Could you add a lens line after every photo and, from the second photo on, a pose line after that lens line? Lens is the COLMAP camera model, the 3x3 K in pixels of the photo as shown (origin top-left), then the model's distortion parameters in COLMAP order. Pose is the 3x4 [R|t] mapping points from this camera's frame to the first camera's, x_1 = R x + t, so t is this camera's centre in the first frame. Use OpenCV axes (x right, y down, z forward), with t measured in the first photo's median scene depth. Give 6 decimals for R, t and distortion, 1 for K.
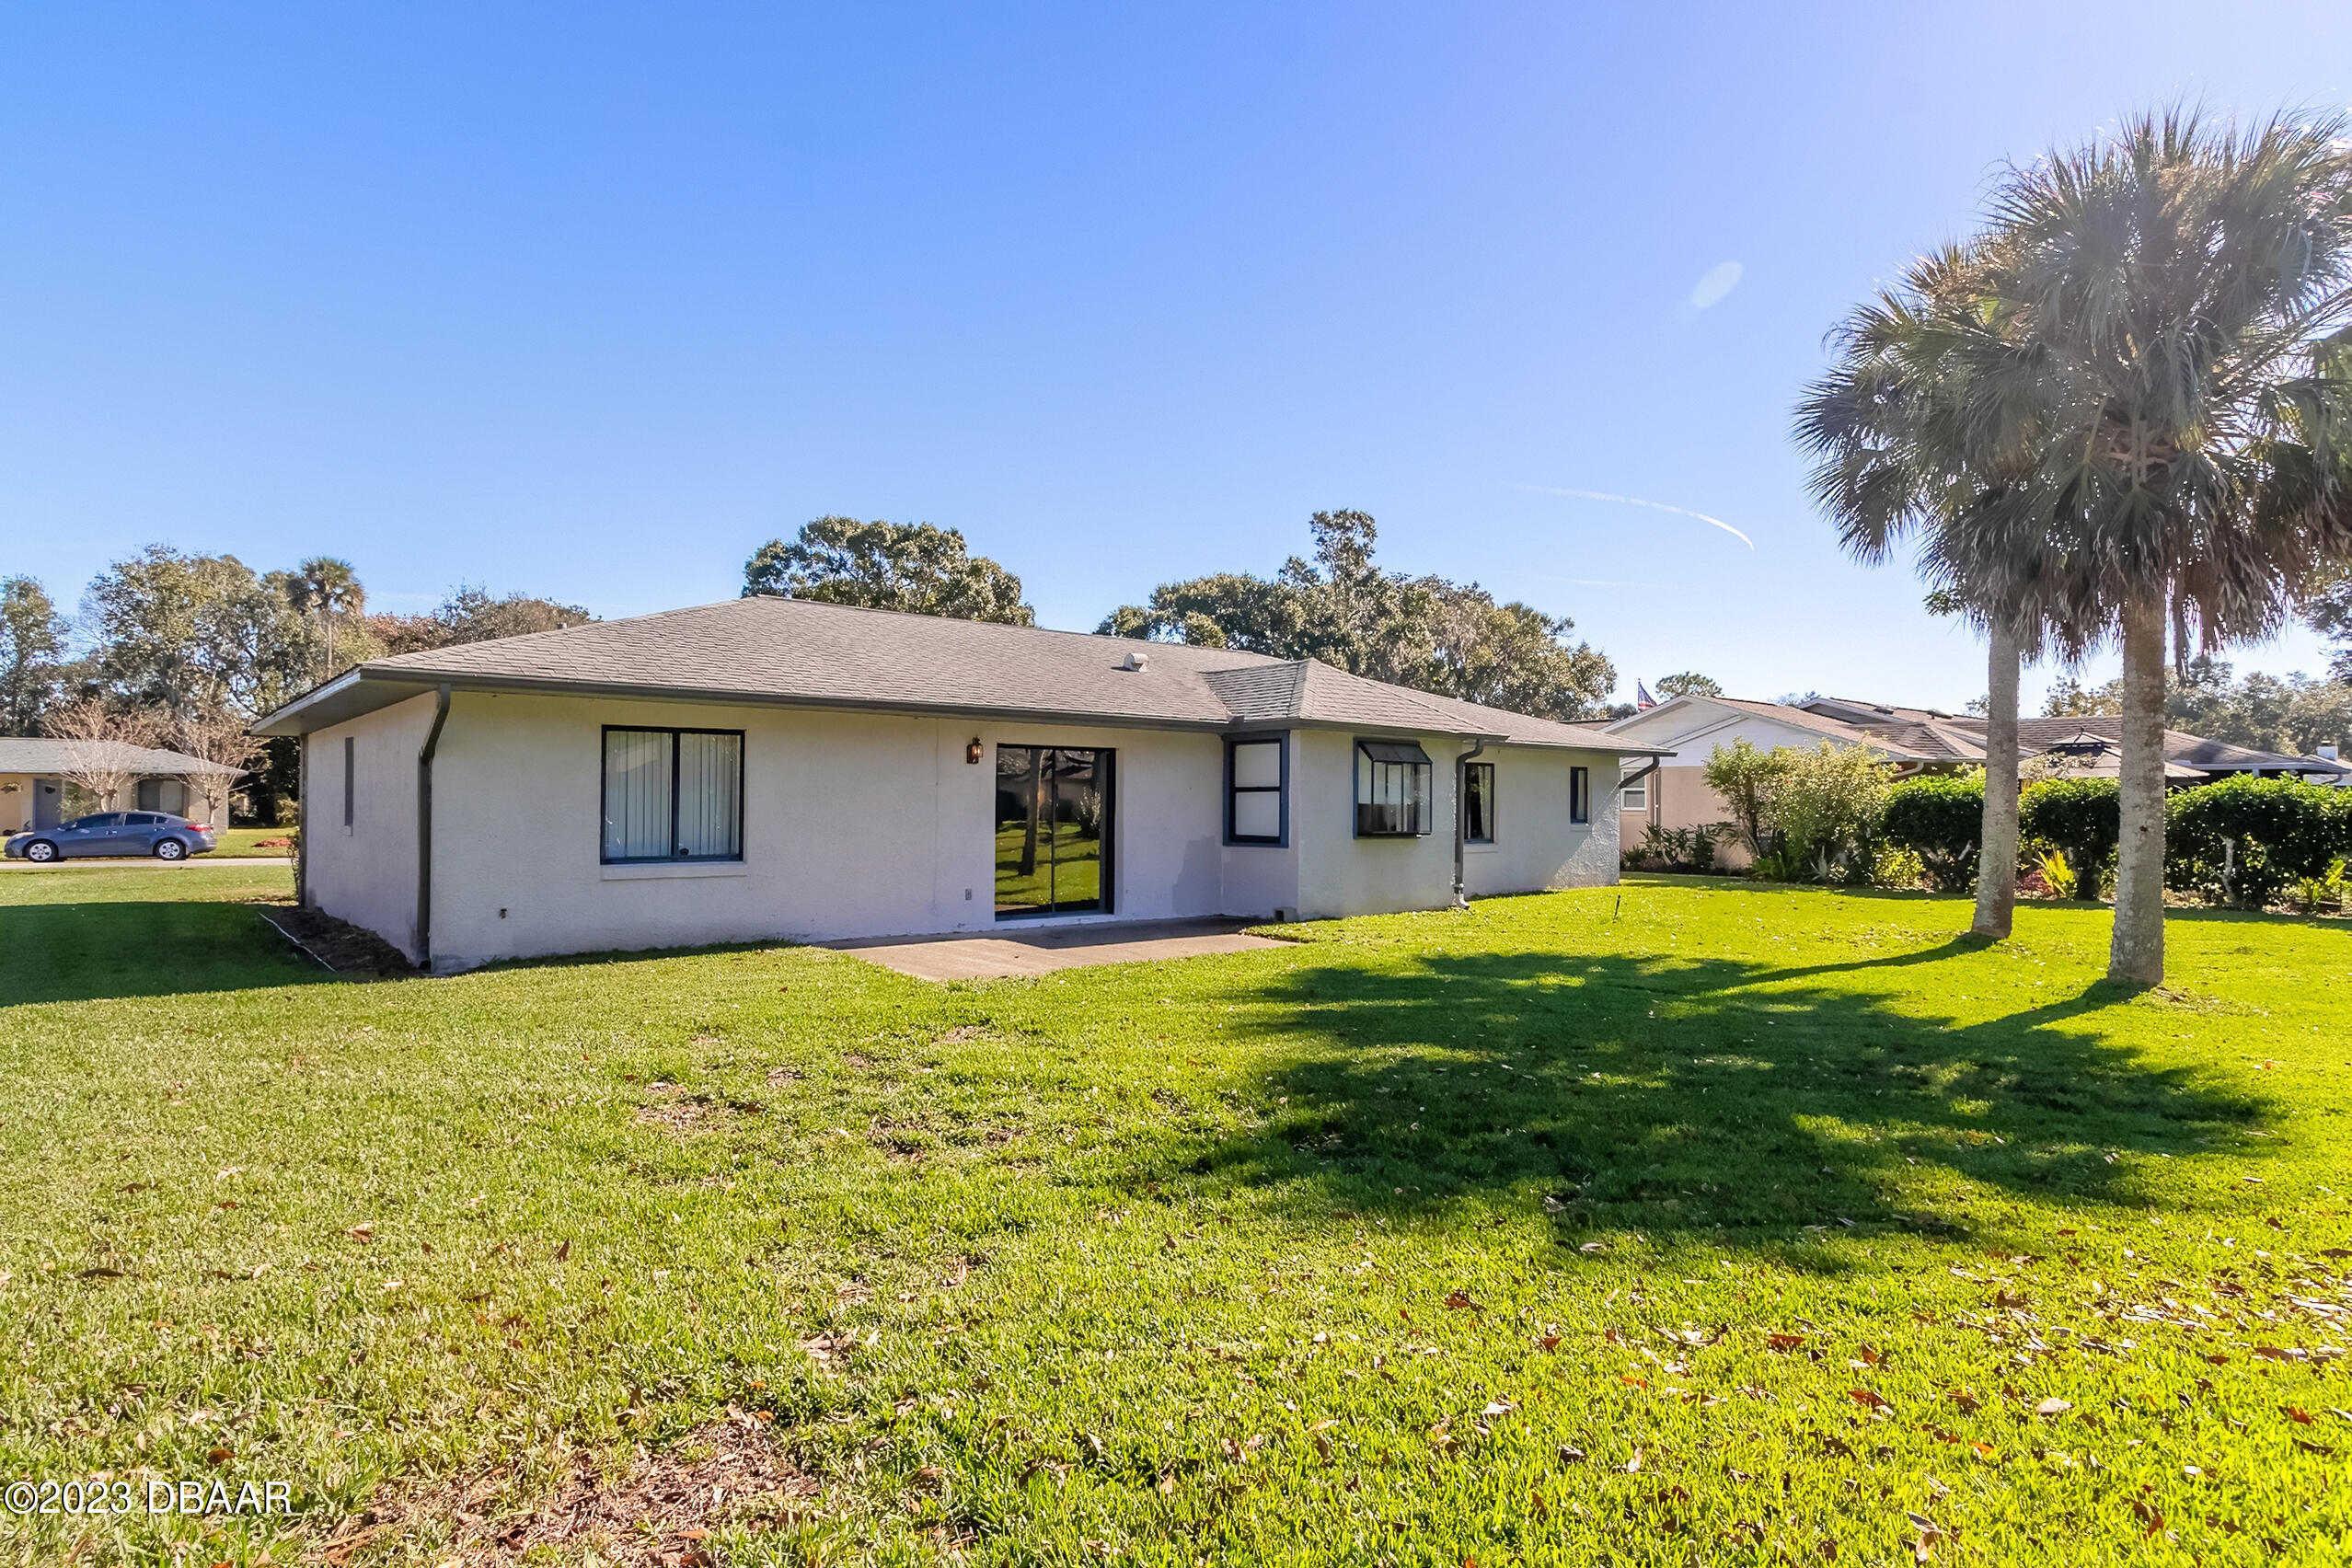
lens RADIAL K [[1293.1, 0, 1176.0], [0, 1293.1, 784.0], [0, 0, 1]] dist [-0.011878, -0.001067]
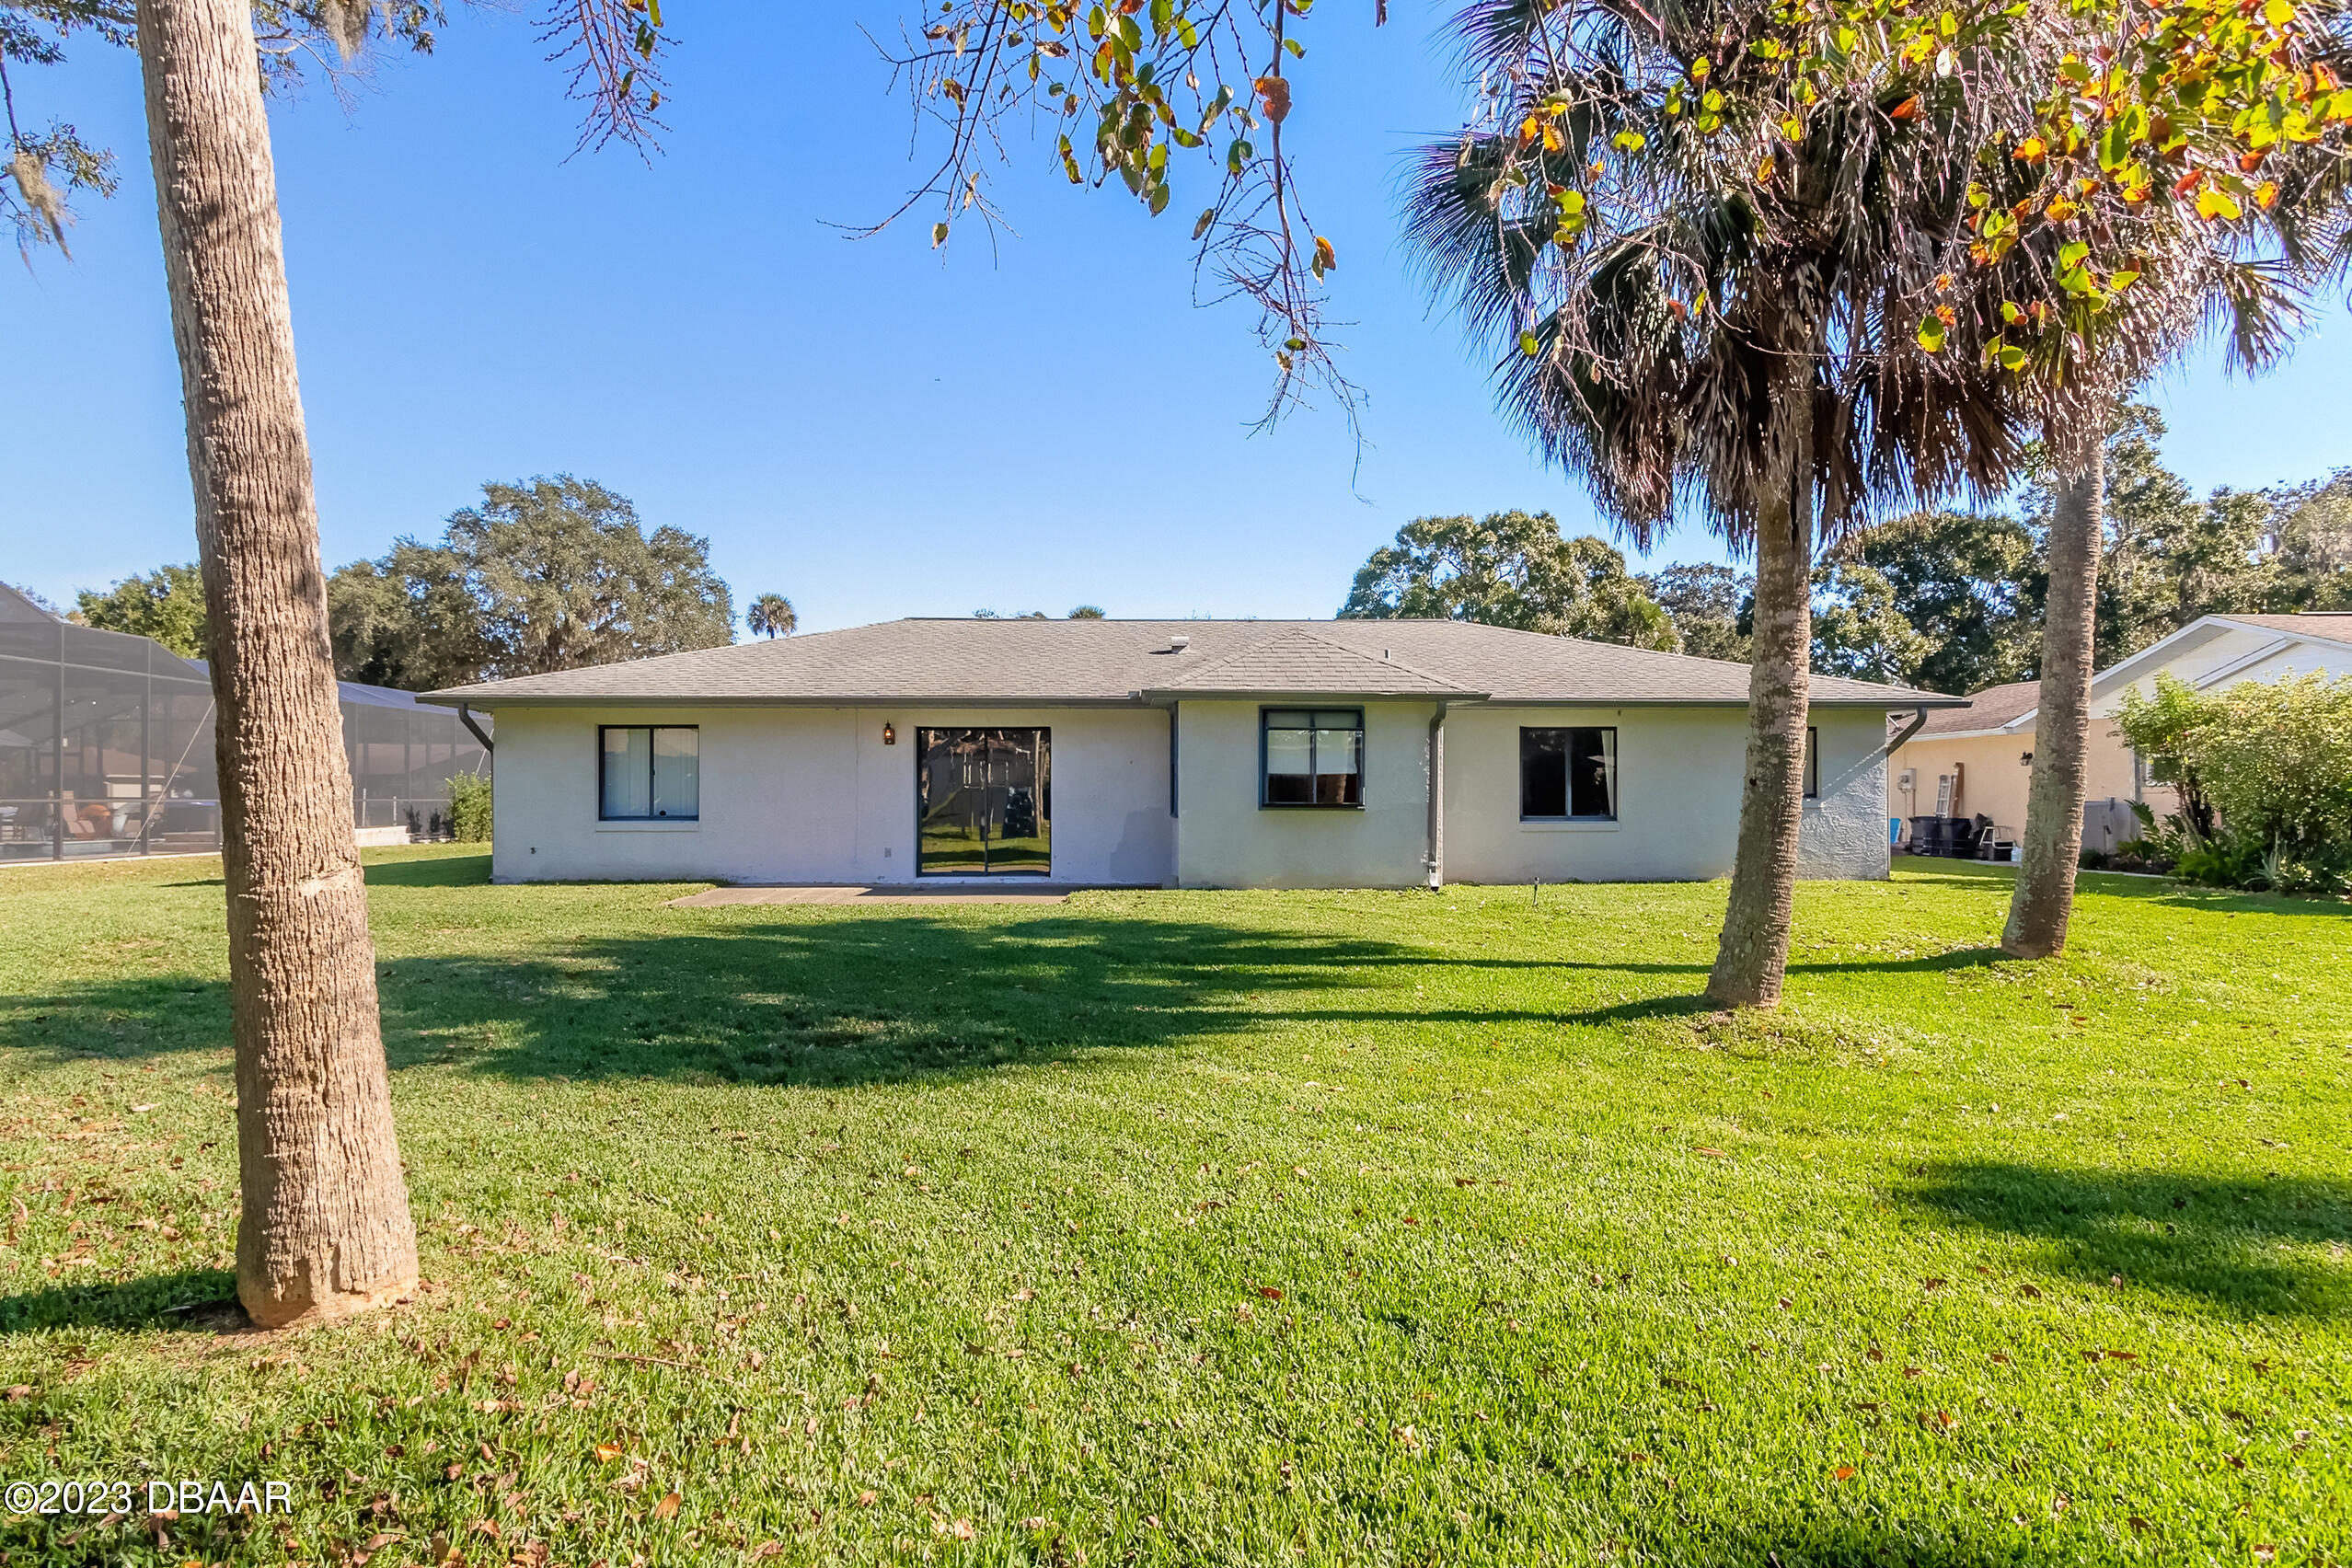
lens RADIAL K [[1293.1, 0, 1176.0], [0, 1293.1, 784.0], [0, 0, 1]] dist [-0.011878, -0.001067]
pose [[0.768107, -0.014510, -0.640157, 0.675598], [0.015008, 0.999877, -0.004657, 0.025510], [0.640146, -0.006030, 0.768230, 0.201342]]
